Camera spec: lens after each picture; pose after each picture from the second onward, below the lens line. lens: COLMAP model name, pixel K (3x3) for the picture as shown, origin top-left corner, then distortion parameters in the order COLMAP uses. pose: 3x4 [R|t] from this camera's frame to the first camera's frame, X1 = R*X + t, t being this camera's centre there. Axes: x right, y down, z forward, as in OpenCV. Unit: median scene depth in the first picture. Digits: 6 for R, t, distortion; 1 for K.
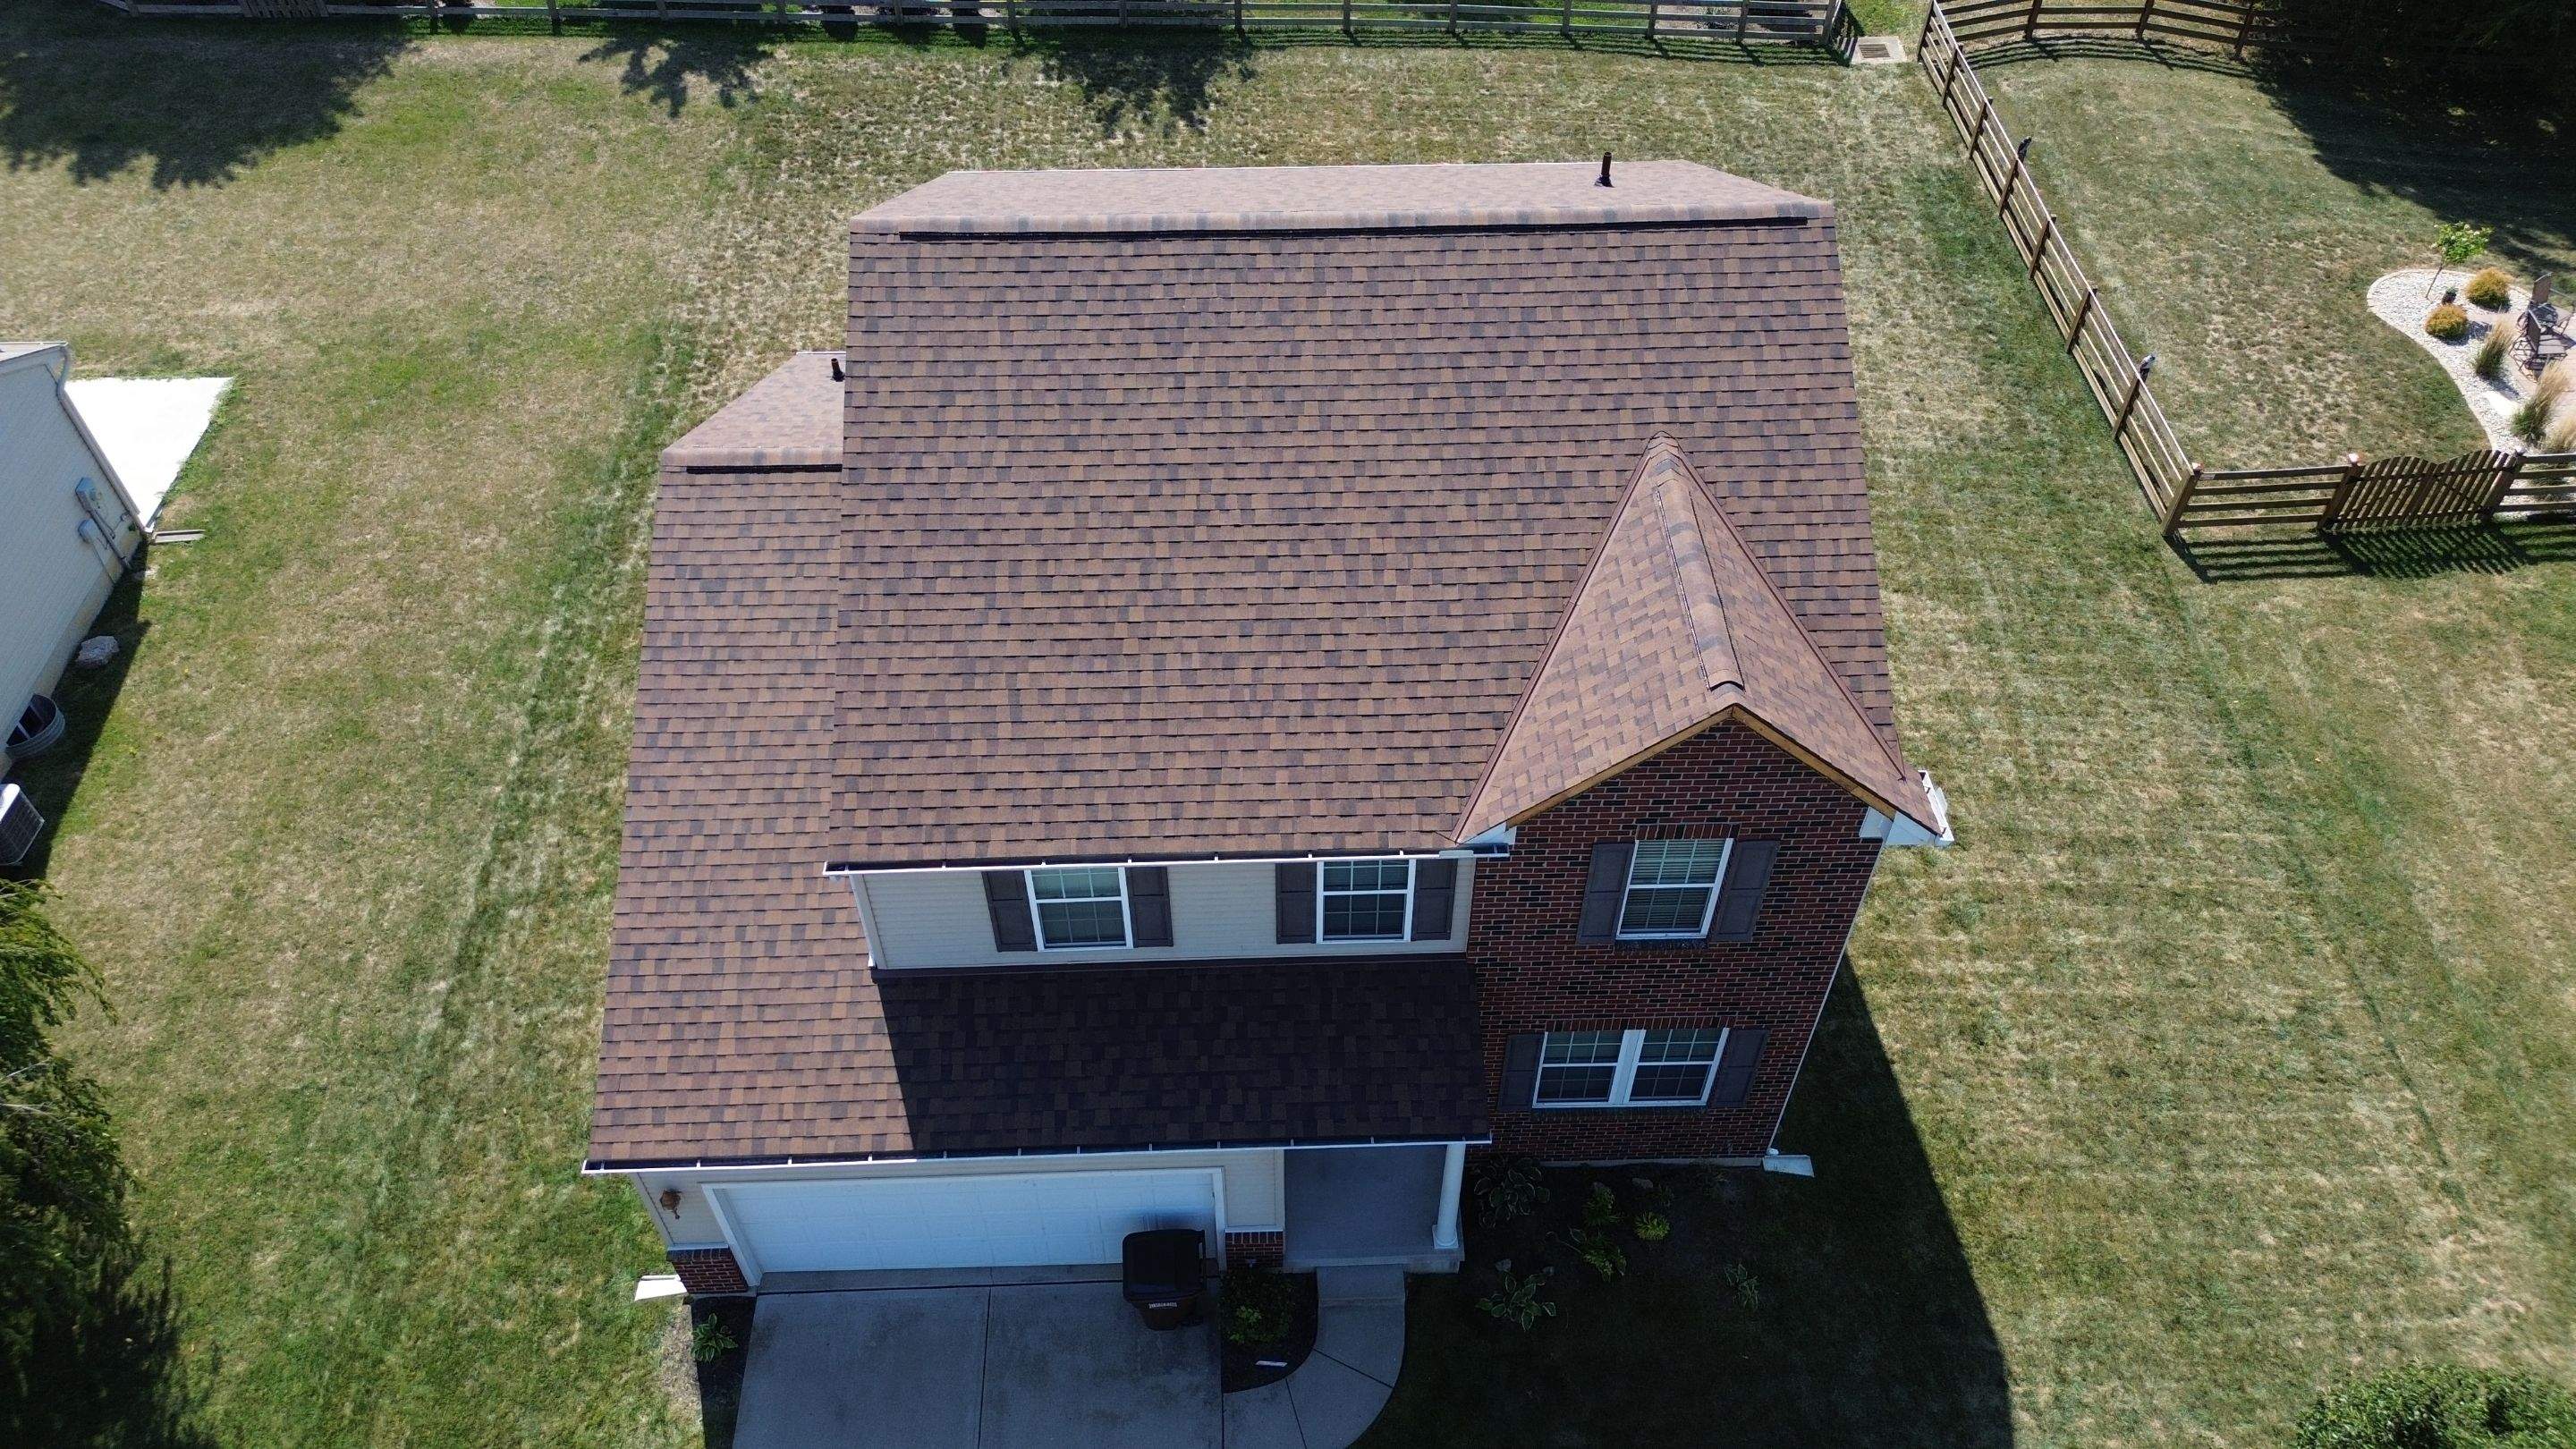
lens RADIAL K [[1831.1, 0, 1292.3], [0, 1831.1, 712.1], [0, 0, 1]] dist [0.090752, -0.111745]
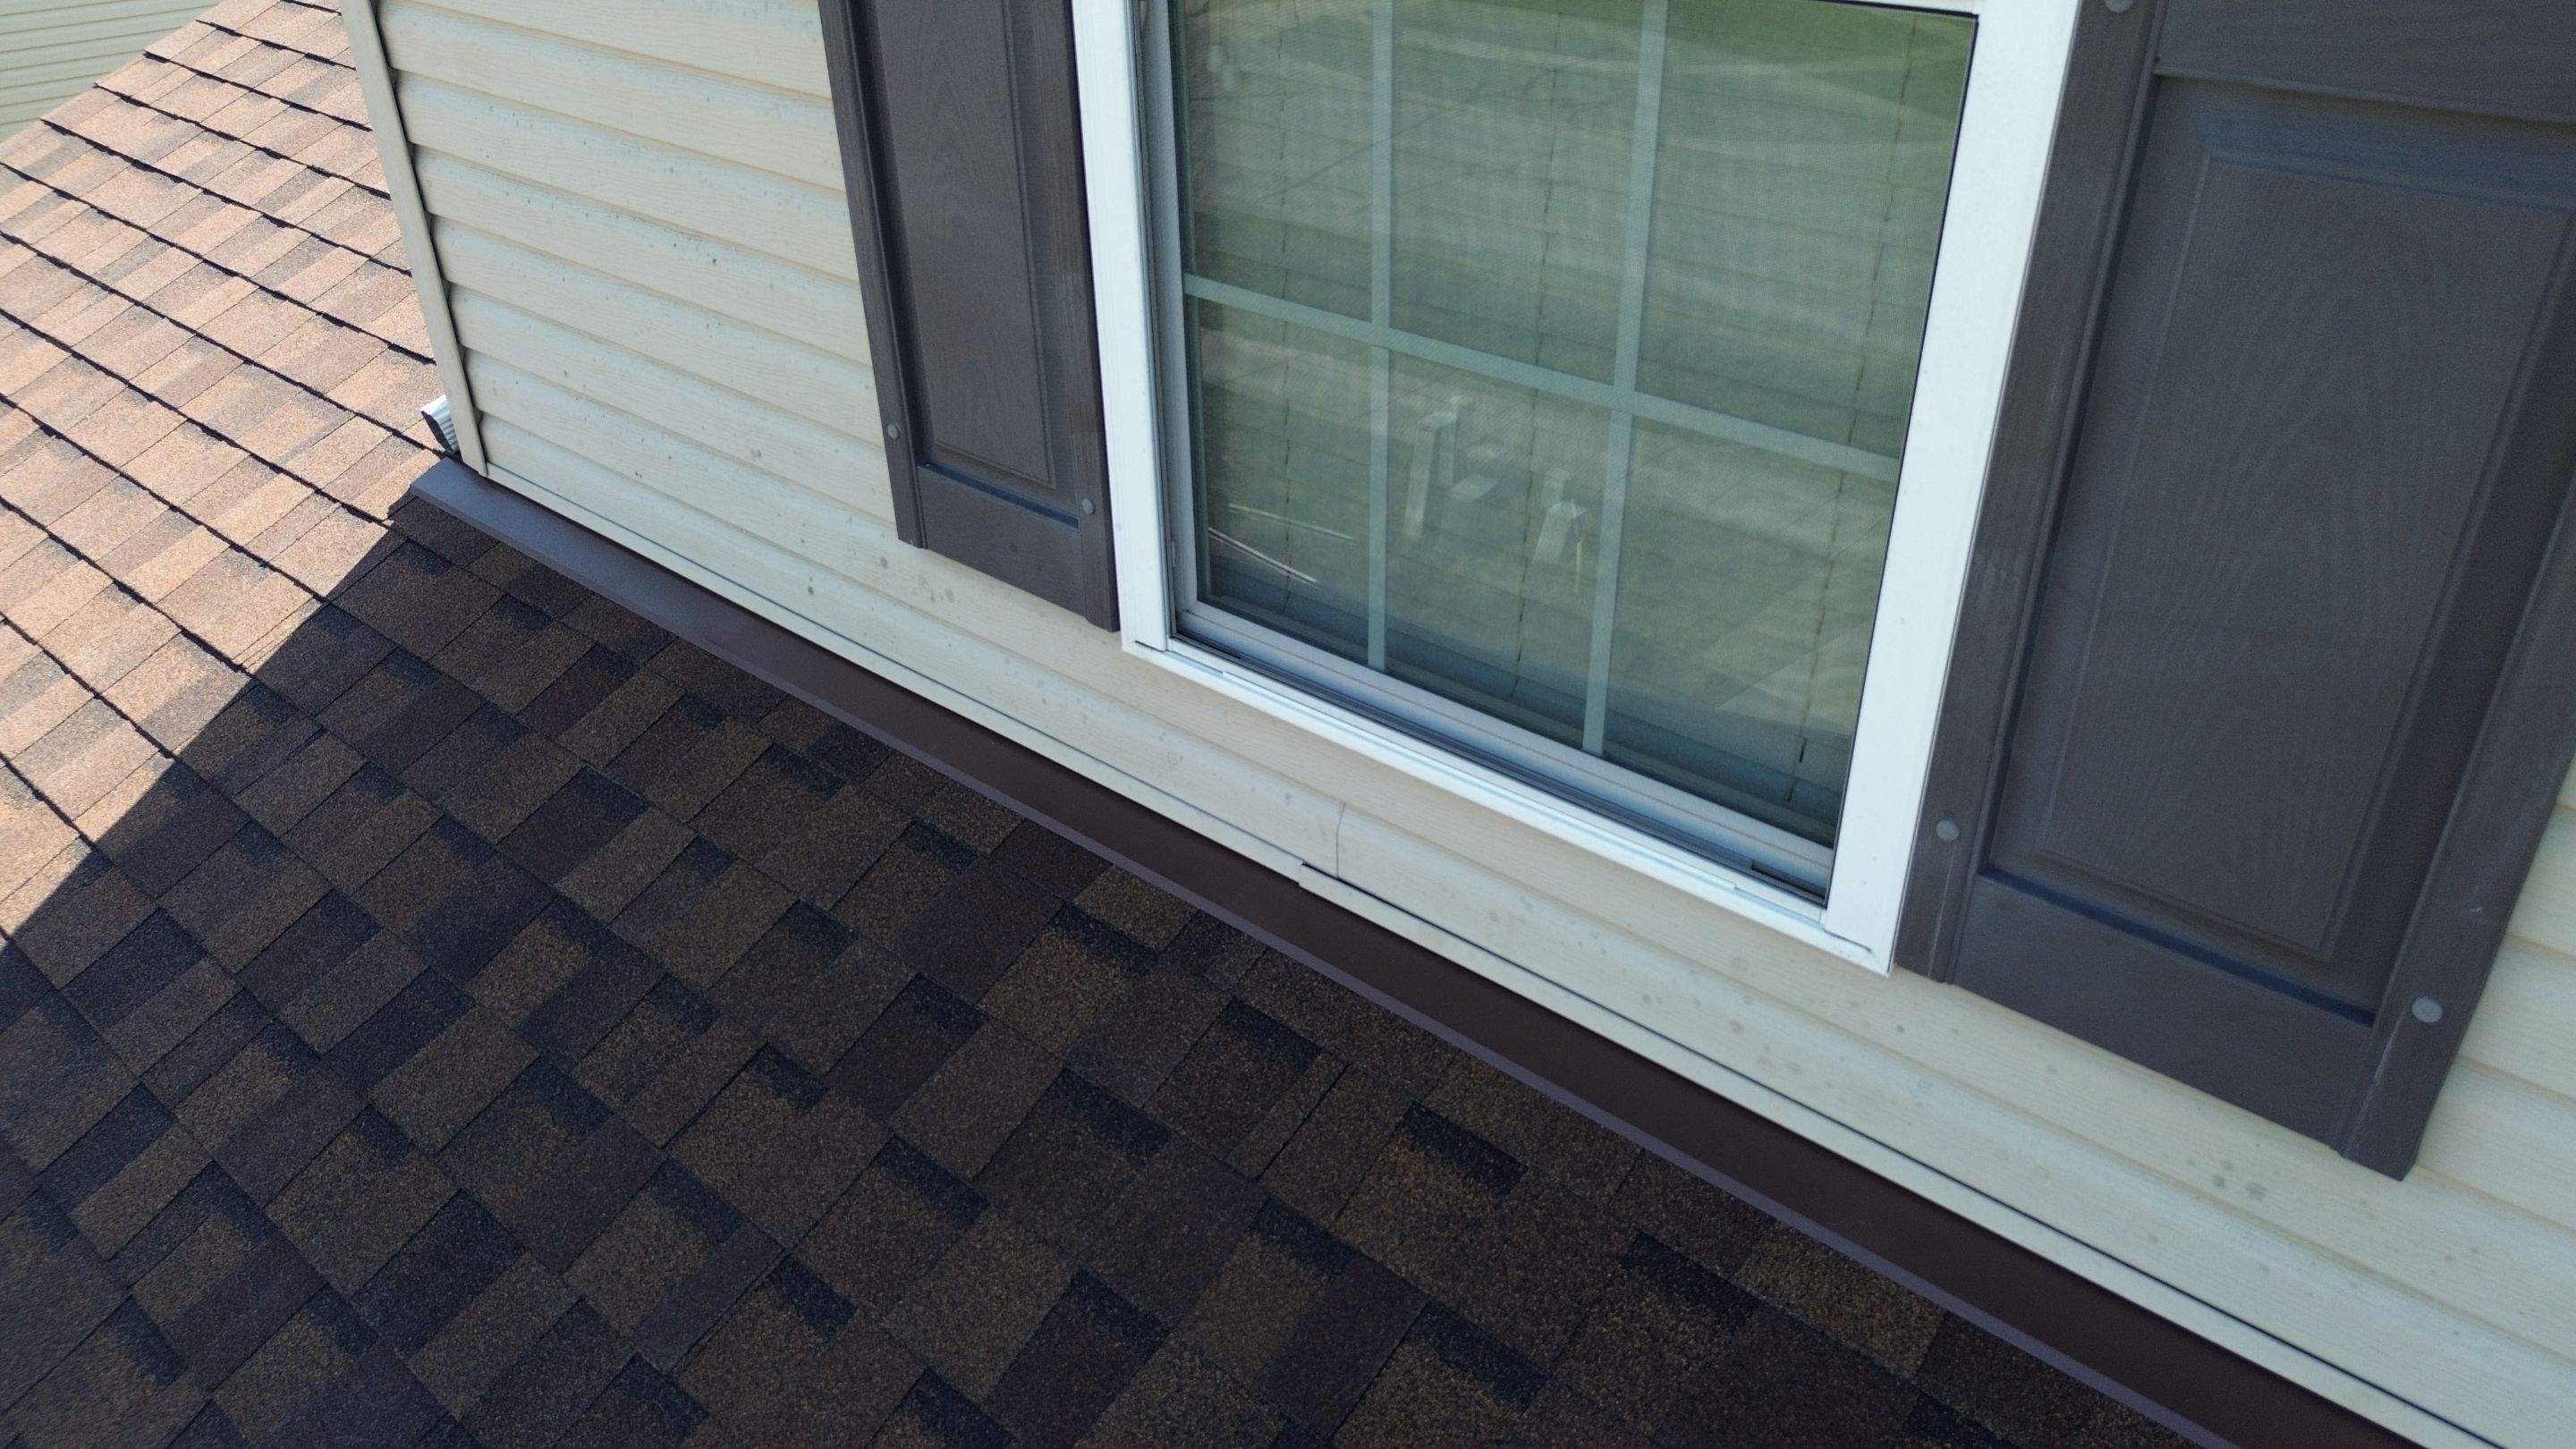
lens RADIAL K [[1831.1, 0, 1292.3], [0, 1831.1, 712.1], [0, 0, 1]] dist [0.090752, -0.111745]
pose [[0.733161, 0.332523, -0.593214, -0.060009], [-0.483917, 0.867977, -0.111538, 0.143077], [0.477807, 0.368842, 0.797281, 0.916750]]
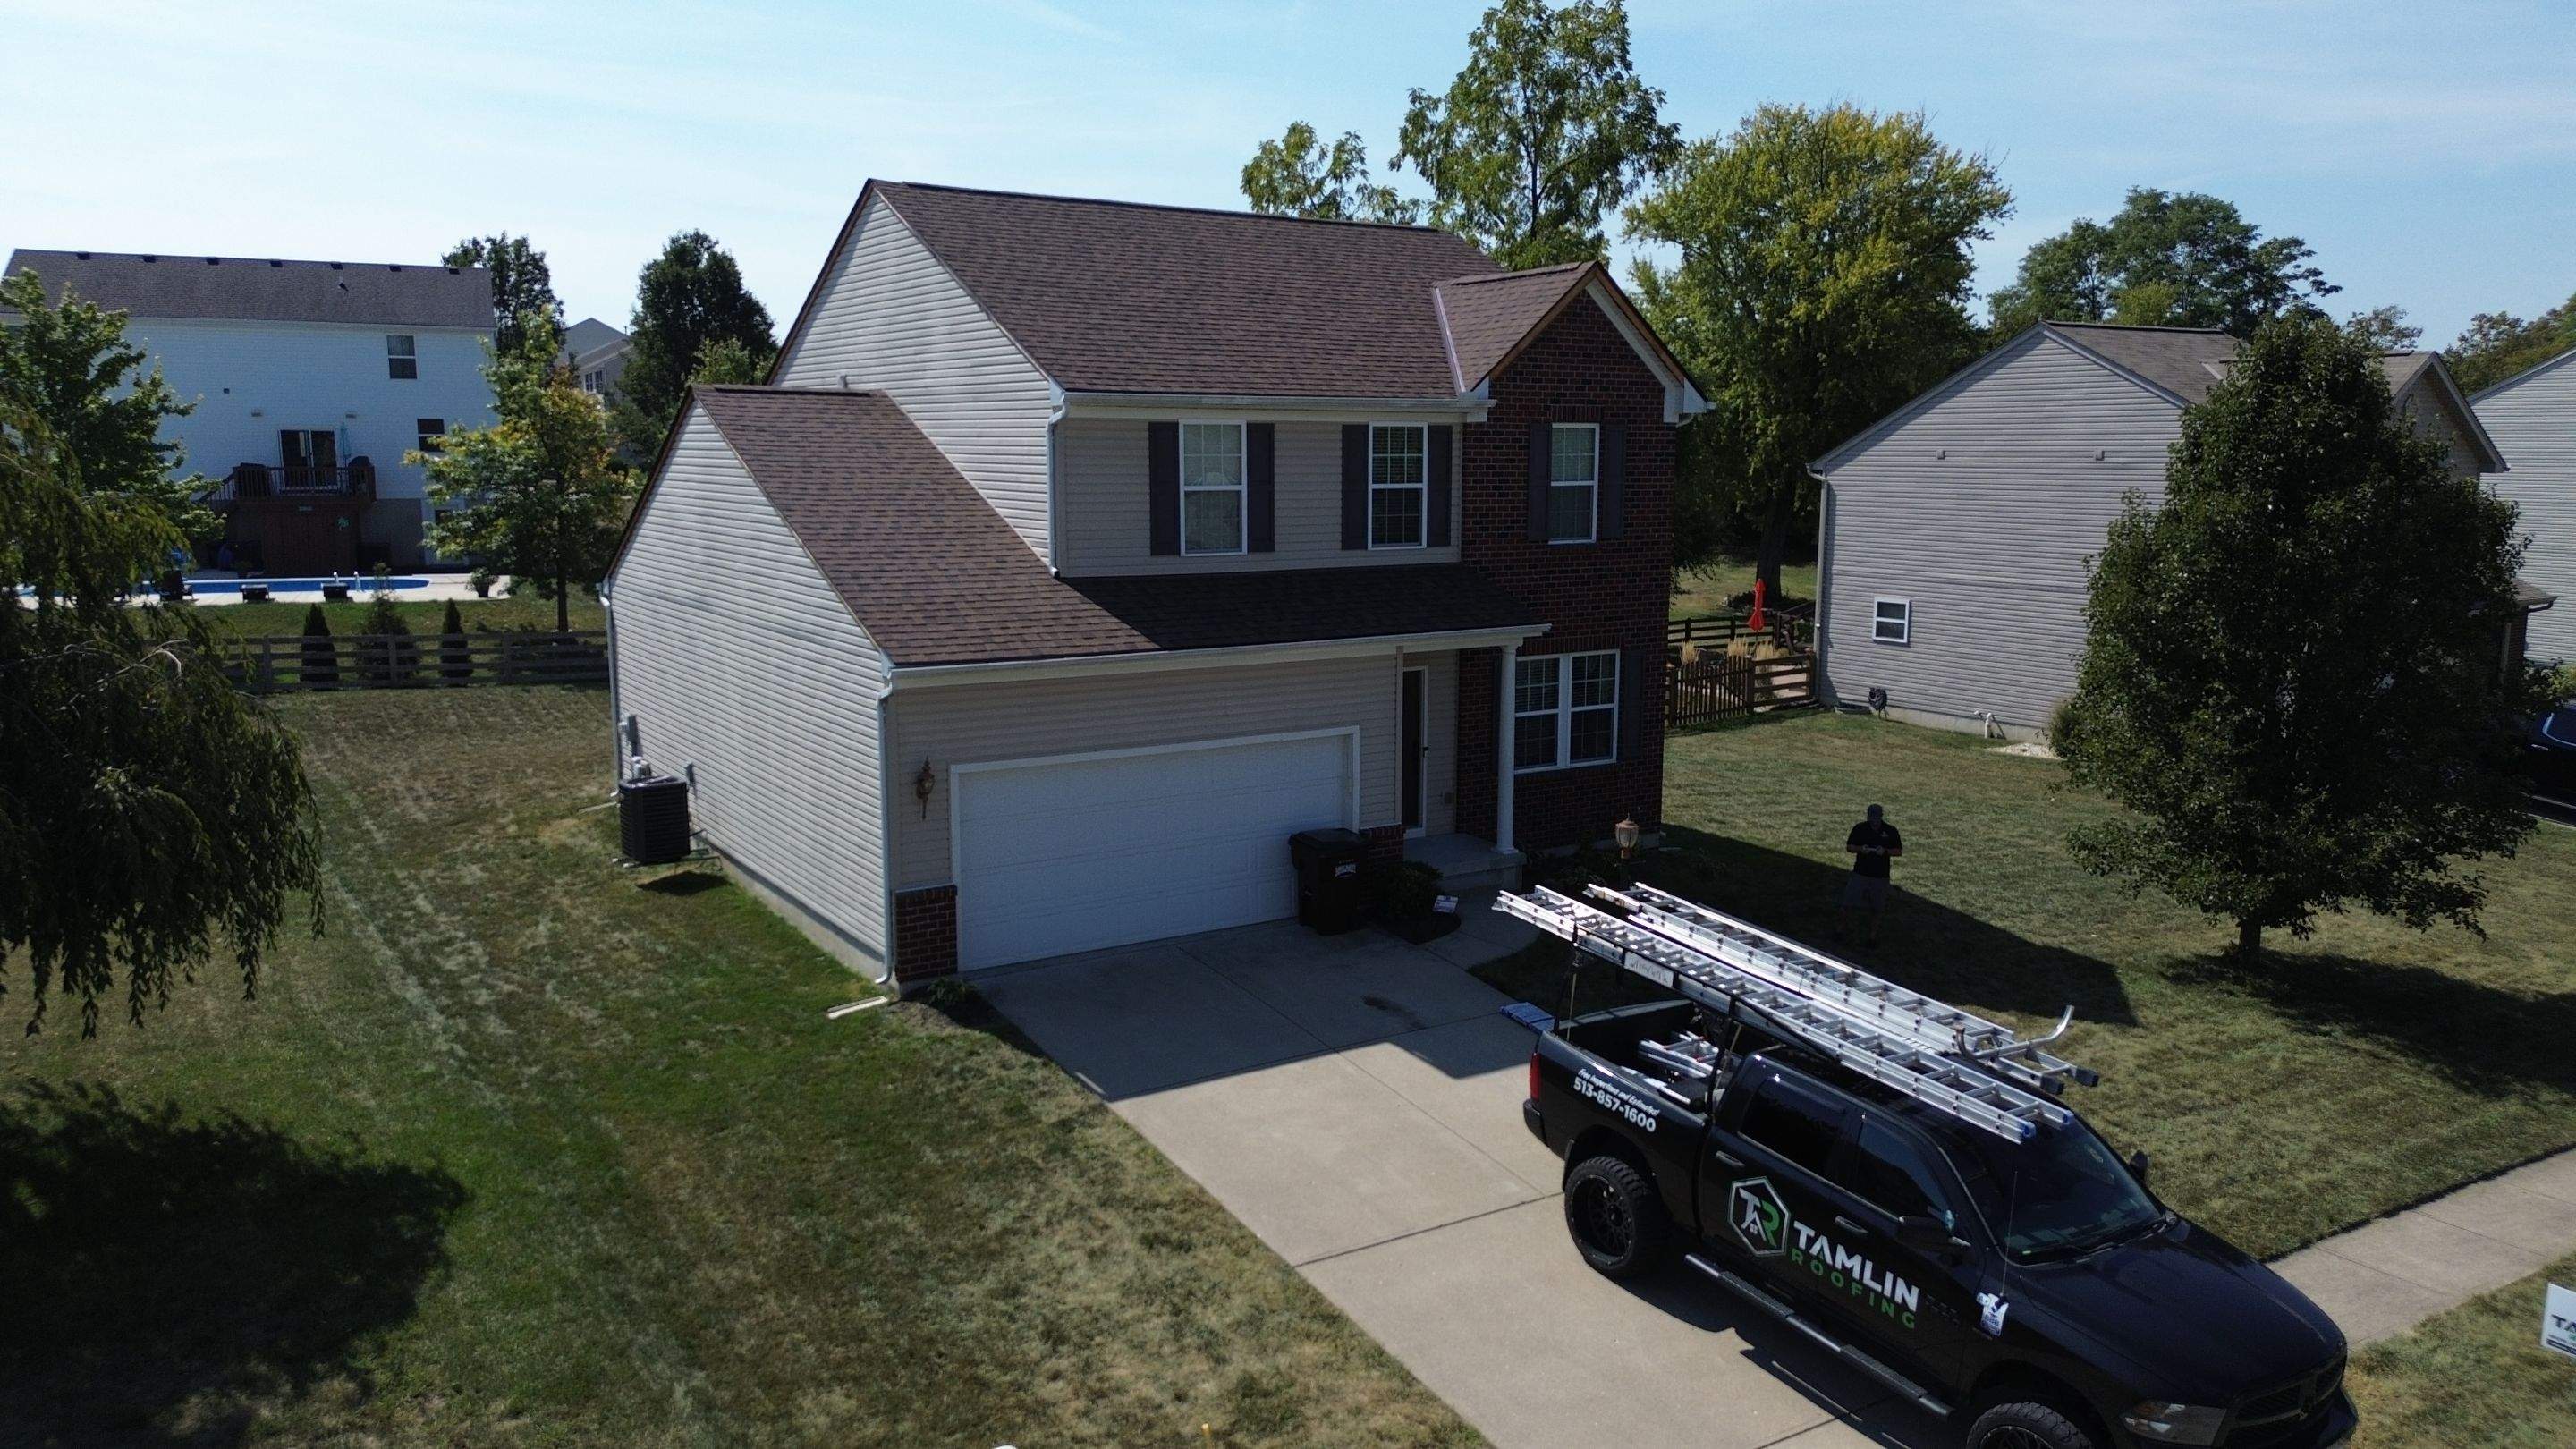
lens RADIAL K [[1831.1, 0, 1292.3], [0, 1831.1, 712.1], [0, 0, 1]] dist [0.090752, -0.111745]
pose [[0.857963, -0.080763, 0.507324, -0.696250], [0.368028, 0.785637, -0.497323, 0.839685], [-0.358407, 0.613393, 0.703771, 0.189725]]
